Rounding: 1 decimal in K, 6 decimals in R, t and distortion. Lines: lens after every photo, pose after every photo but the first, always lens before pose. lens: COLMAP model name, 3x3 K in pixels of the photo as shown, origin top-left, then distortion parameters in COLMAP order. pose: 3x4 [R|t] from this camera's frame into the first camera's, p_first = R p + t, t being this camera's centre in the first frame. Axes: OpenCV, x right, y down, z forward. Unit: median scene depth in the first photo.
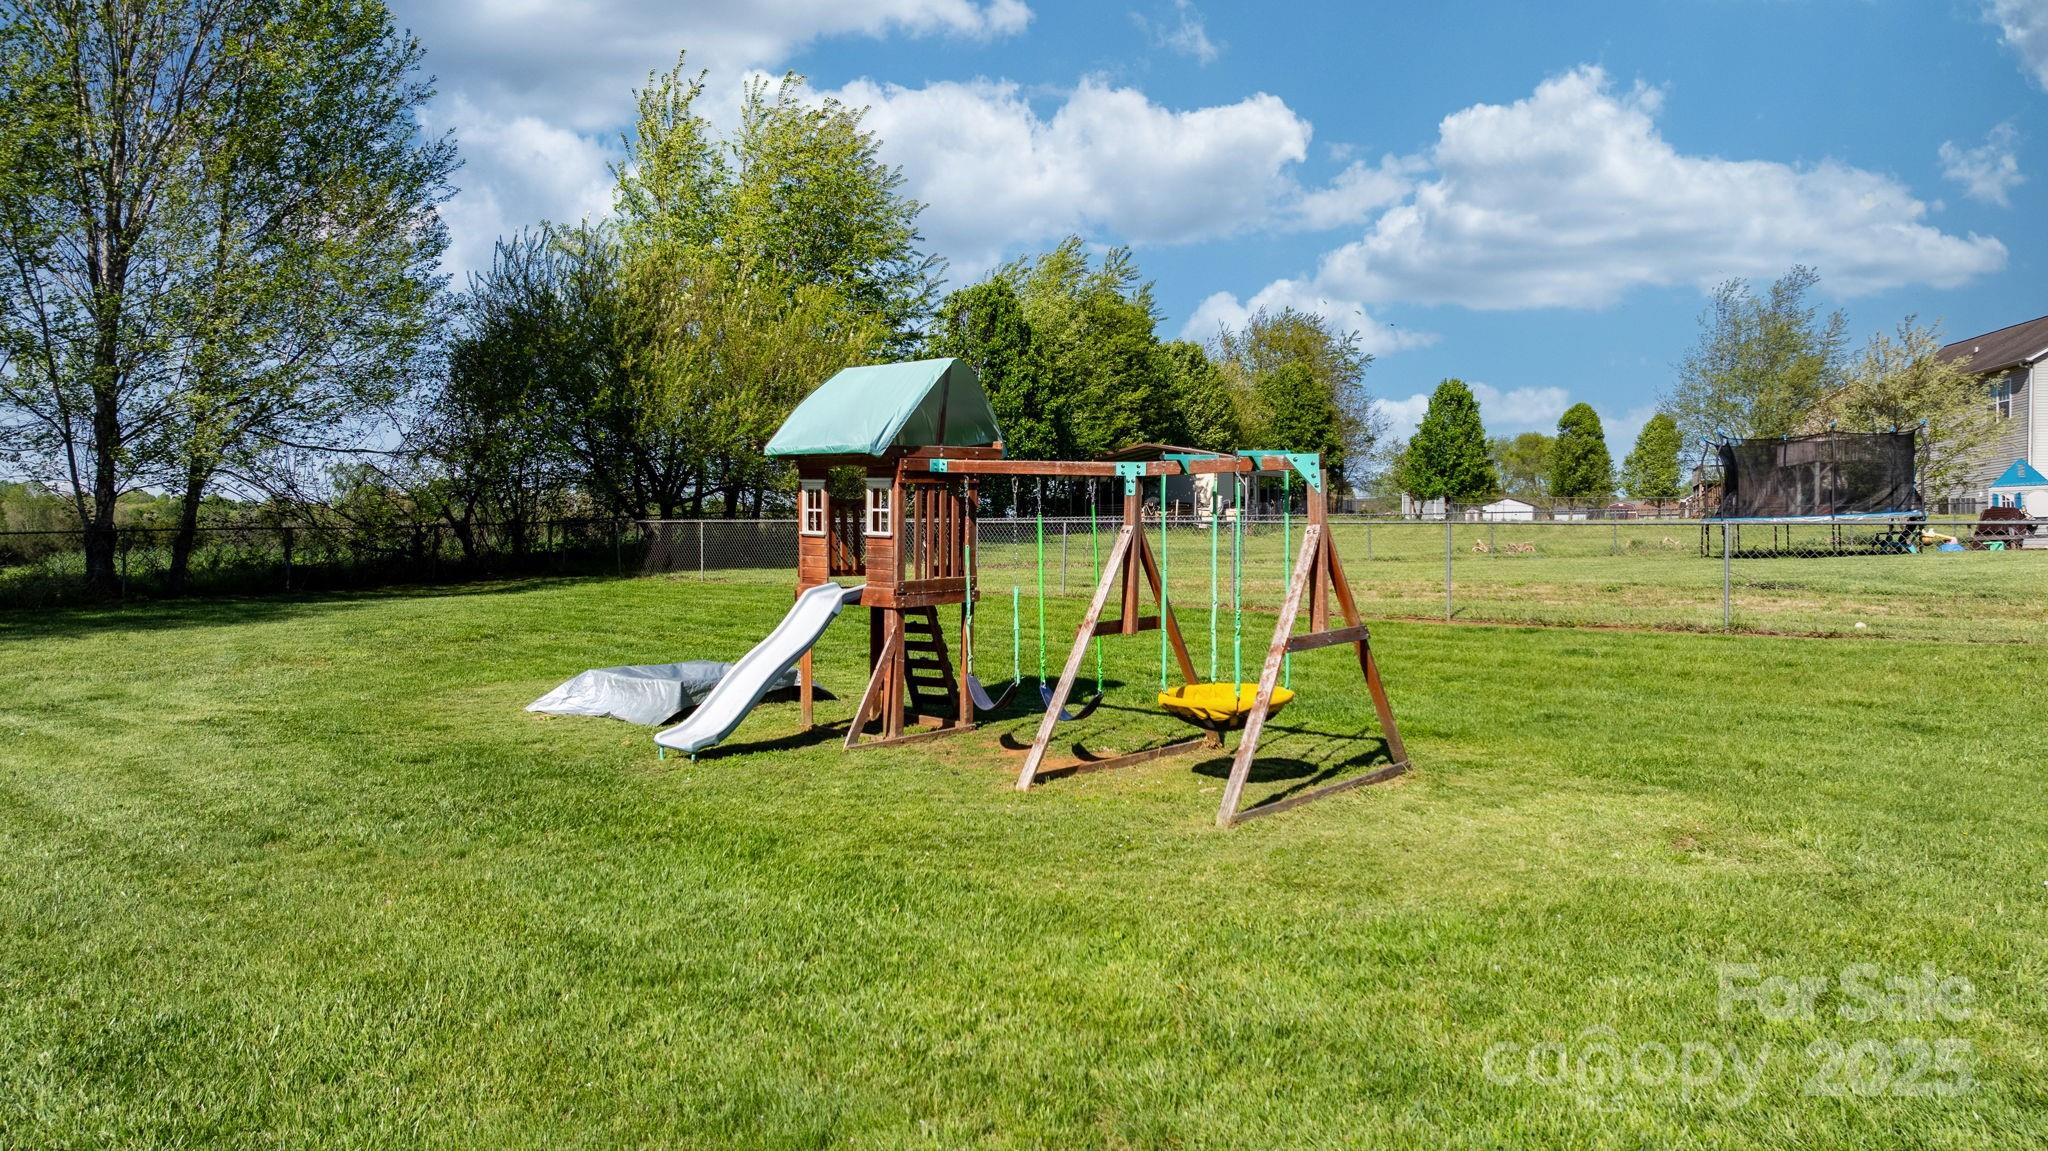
lens RADIAL K [[1441.1, 0, 1022.4], [0, 1441.1, 572.7], [0, 0, 1]] dist [-0.011634, 0.009076]
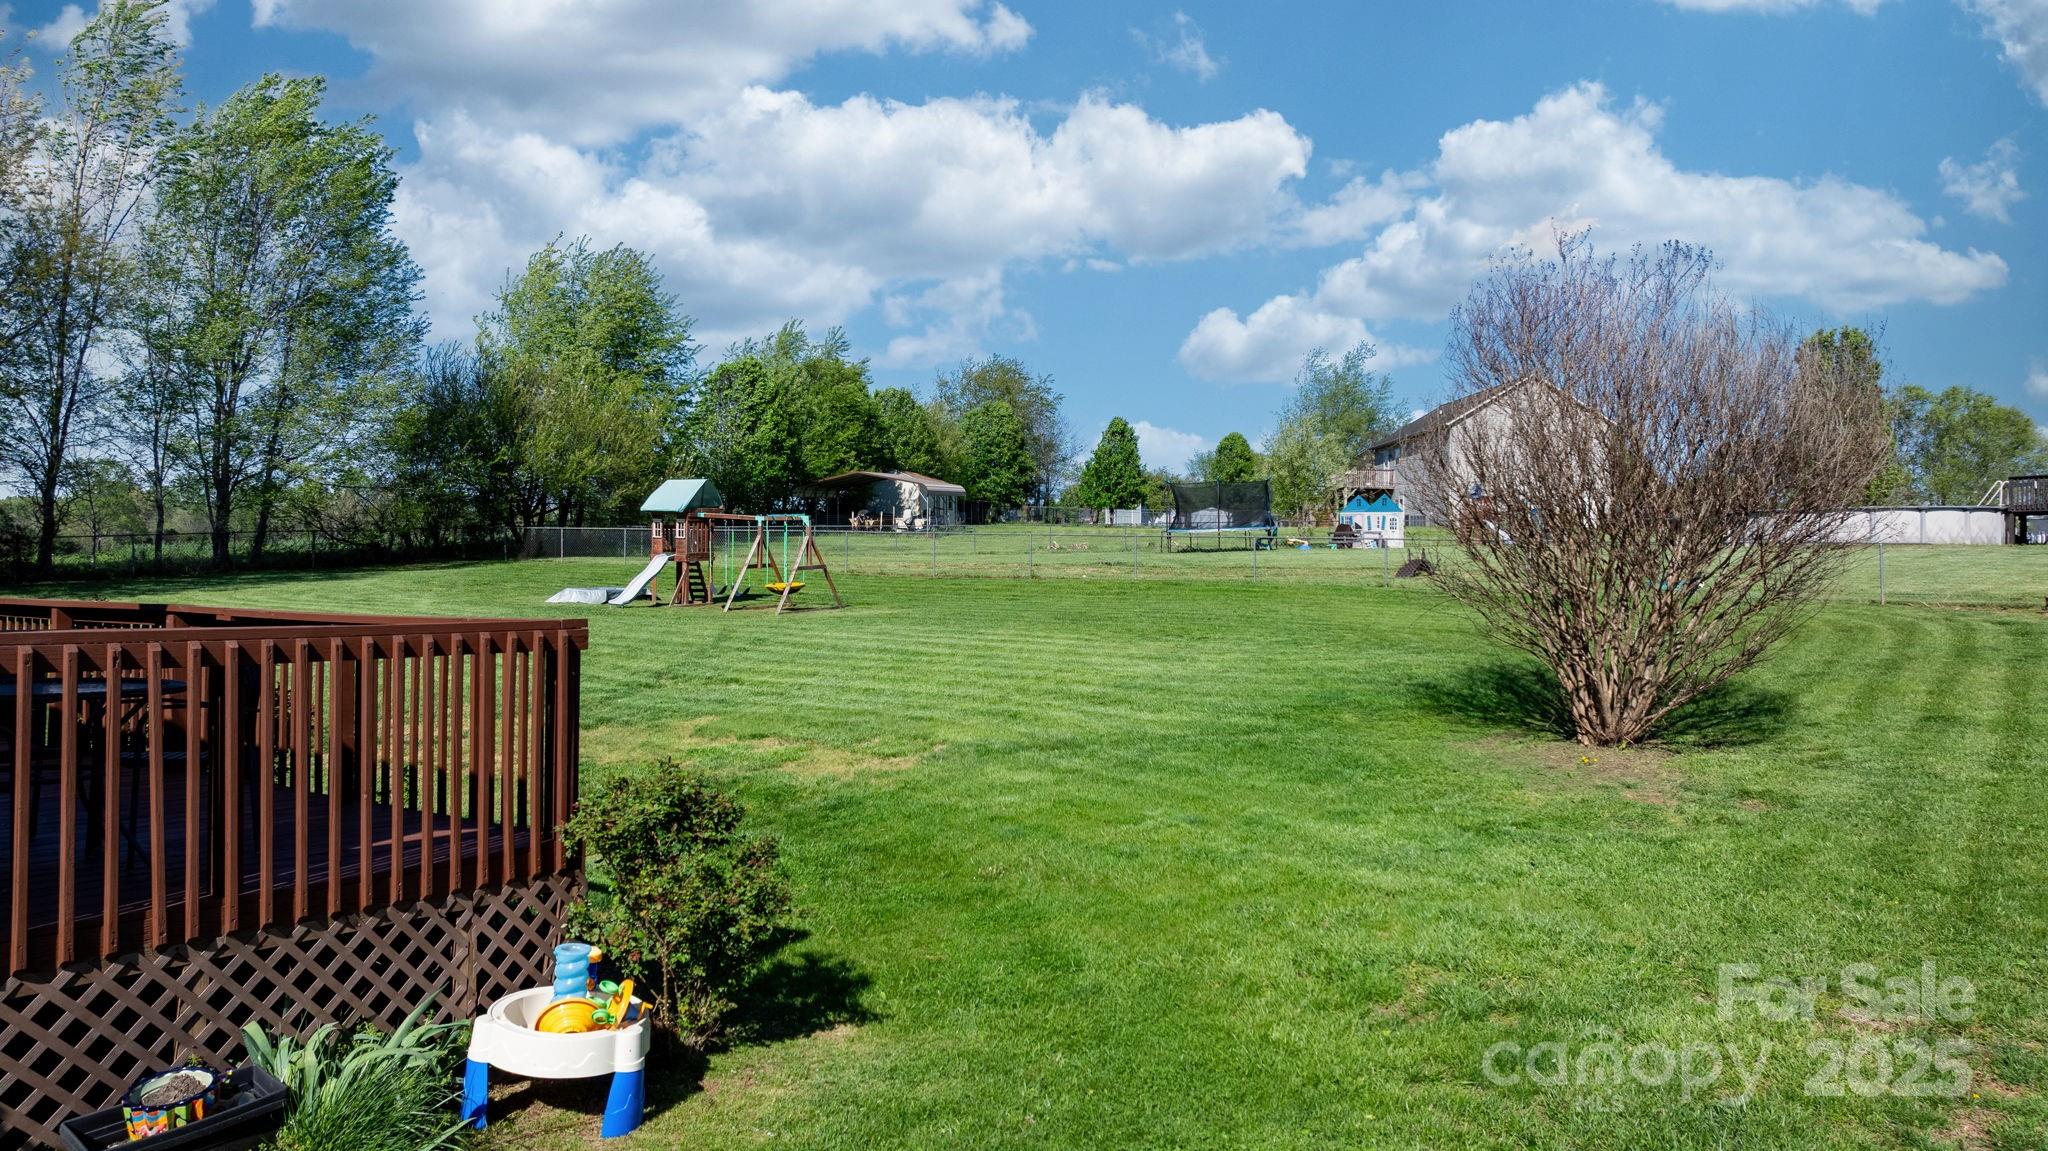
lens RADIAL K [[1441.1, 0, 1028.2], [0, 1441.1, 572.4], [0, 0, 1]] dist [-0.011634, 0.009076]
pose [[0.987105, 0.001839, 0.160065, 0.056626], [-0.001654, 0.999998, -0.001286, 0.020403], [-0.160067, 0.001005, 0.987106, -0.867859]]
